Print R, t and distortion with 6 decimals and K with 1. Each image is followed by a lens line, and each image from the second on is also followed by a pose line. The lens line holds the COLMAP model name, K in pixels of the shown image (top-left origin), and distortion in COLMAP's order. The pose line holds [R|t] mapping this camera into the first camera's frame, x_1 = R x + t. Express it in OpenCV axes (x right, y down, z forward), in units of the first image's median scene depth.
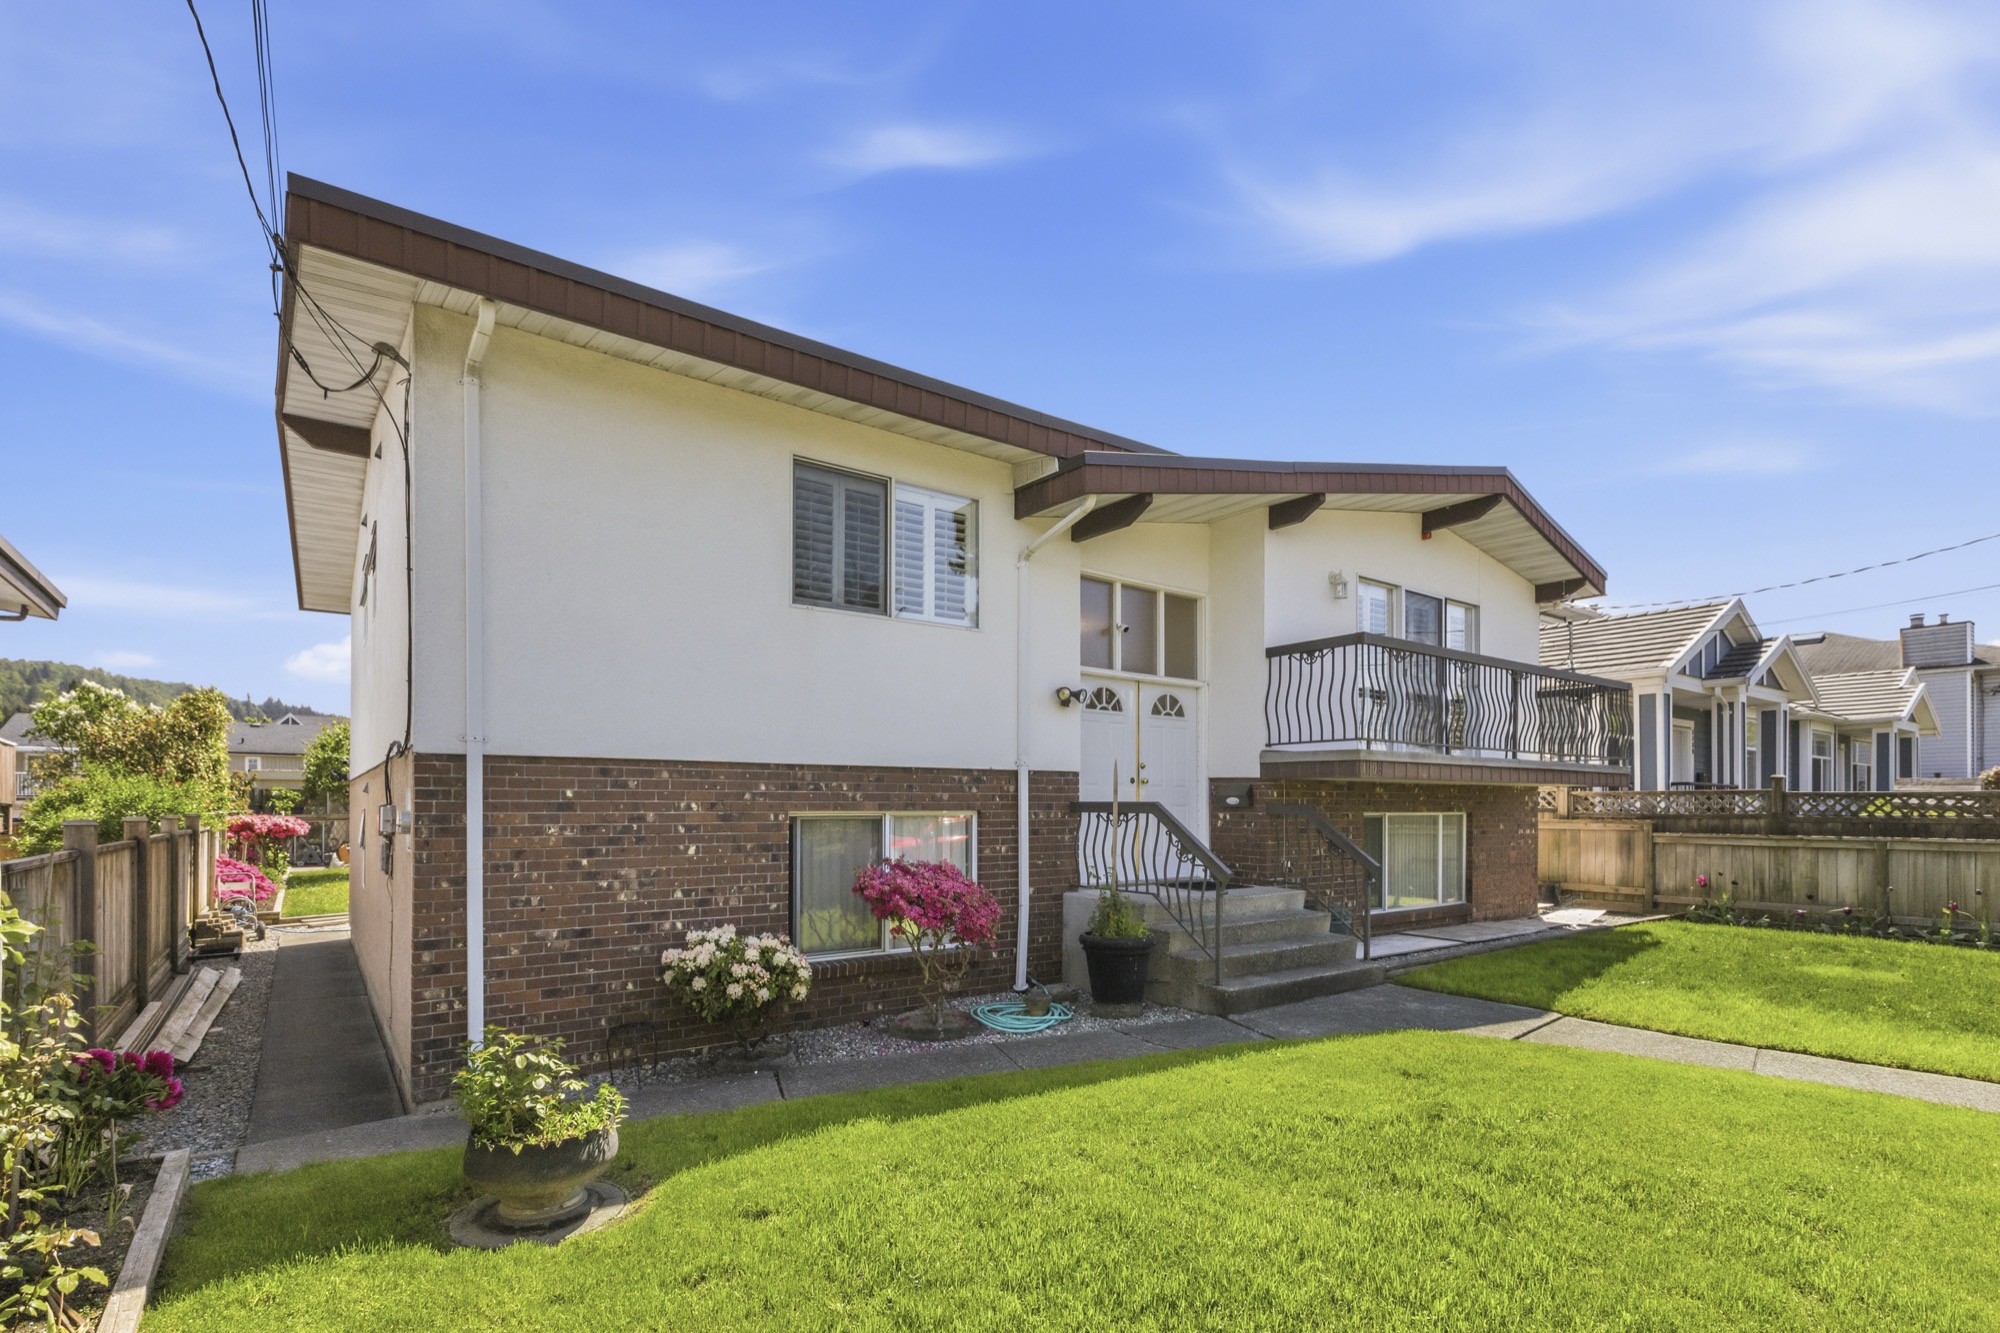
lens RADIAL K [[914.0, 0, 1000.5], [0, 914.0, 837.0], [0, 0, 1]] dist [0.000351, -0.000083]
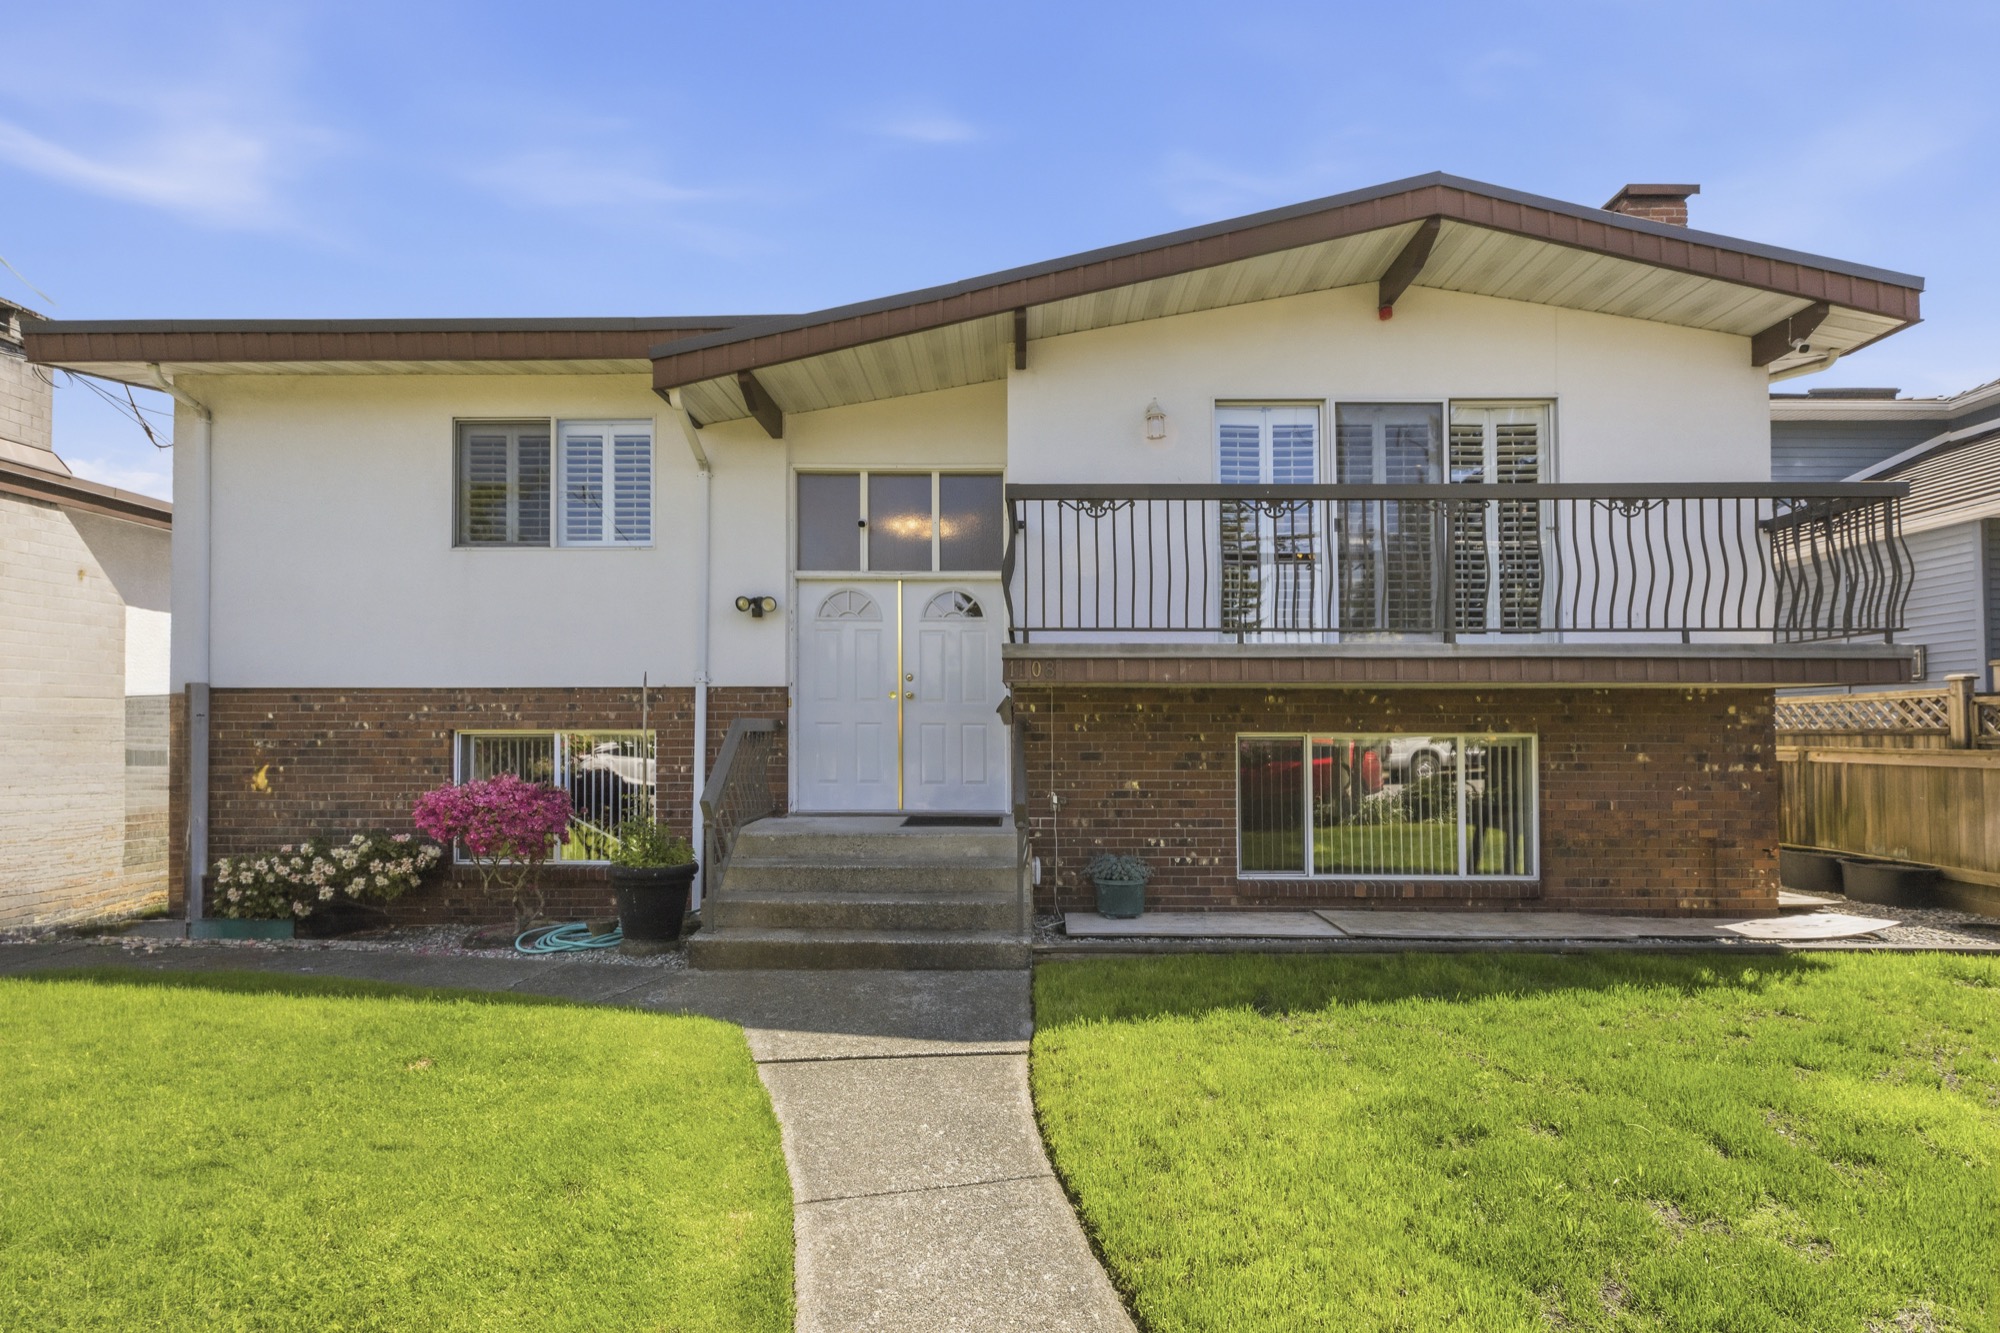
lens RADIAL K [[947.2, 0, 1003.2], [0, 947.2, 729.6], [0, 0, 1]] dist [-0.000097, -0.000322]
pose [[0.800741, -0.004371, -0.598995, 0.824393], [-0.019245, 0.999269, -0.033019, -0.002007], [0.598701, 0.037968, 0.800072, 0.377038]]
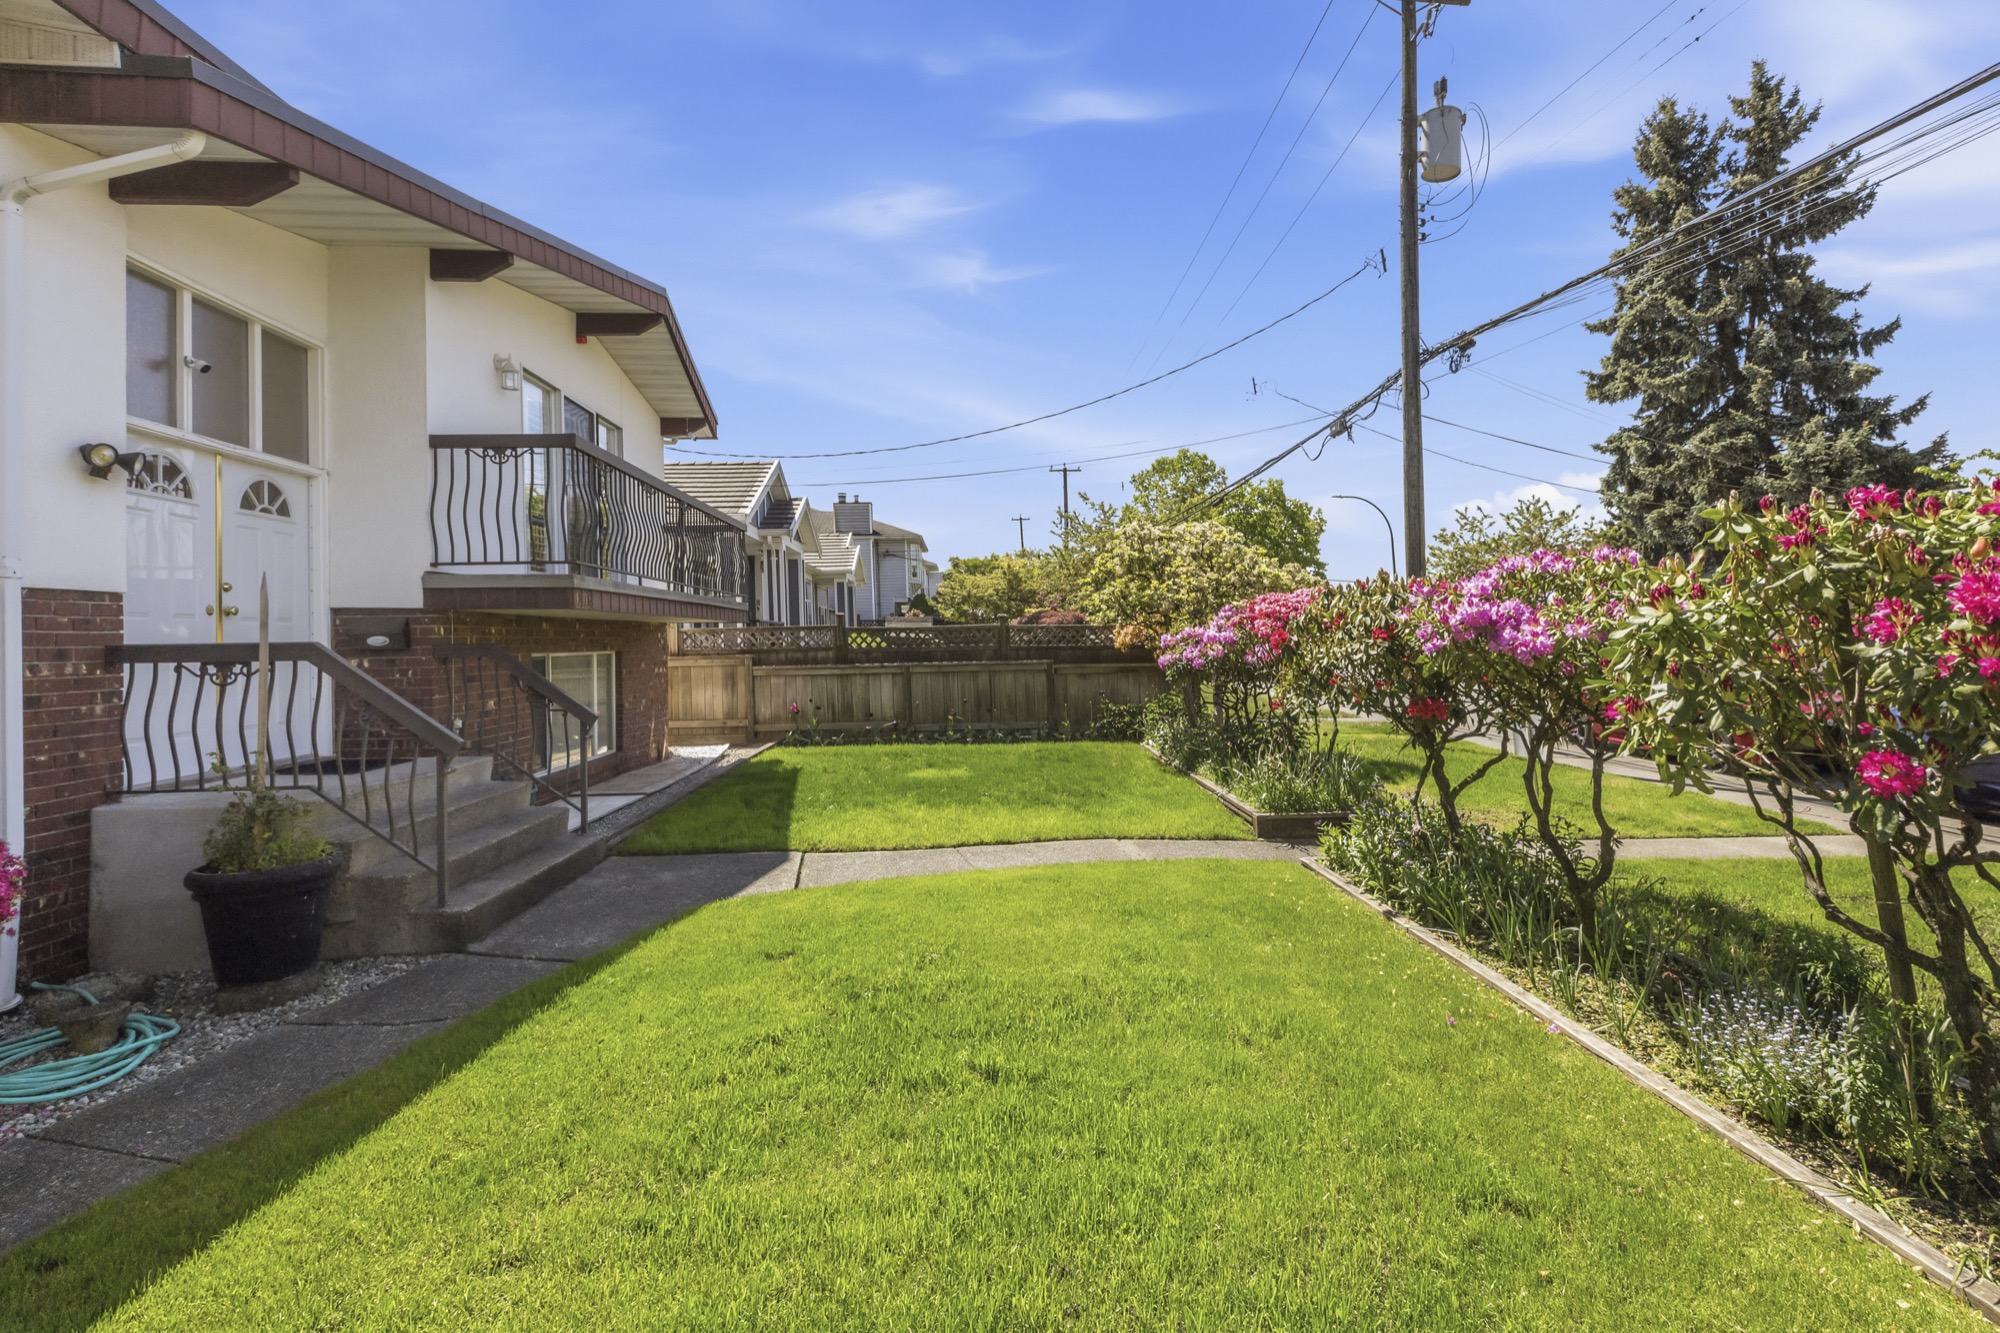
lens RADIAL K [[979.3, 0, 1005.3], [0, 979.3, 610.7], [0, 0, 1]] dist [0.002549, 0.000279]
pose [[0.546608, 0.011808, 0.837305, -0.128895], [0.048436, 0.997781, -0.045691, -0.004959], [-0.835987, 0.065531, 0.544823, 0.196621]]
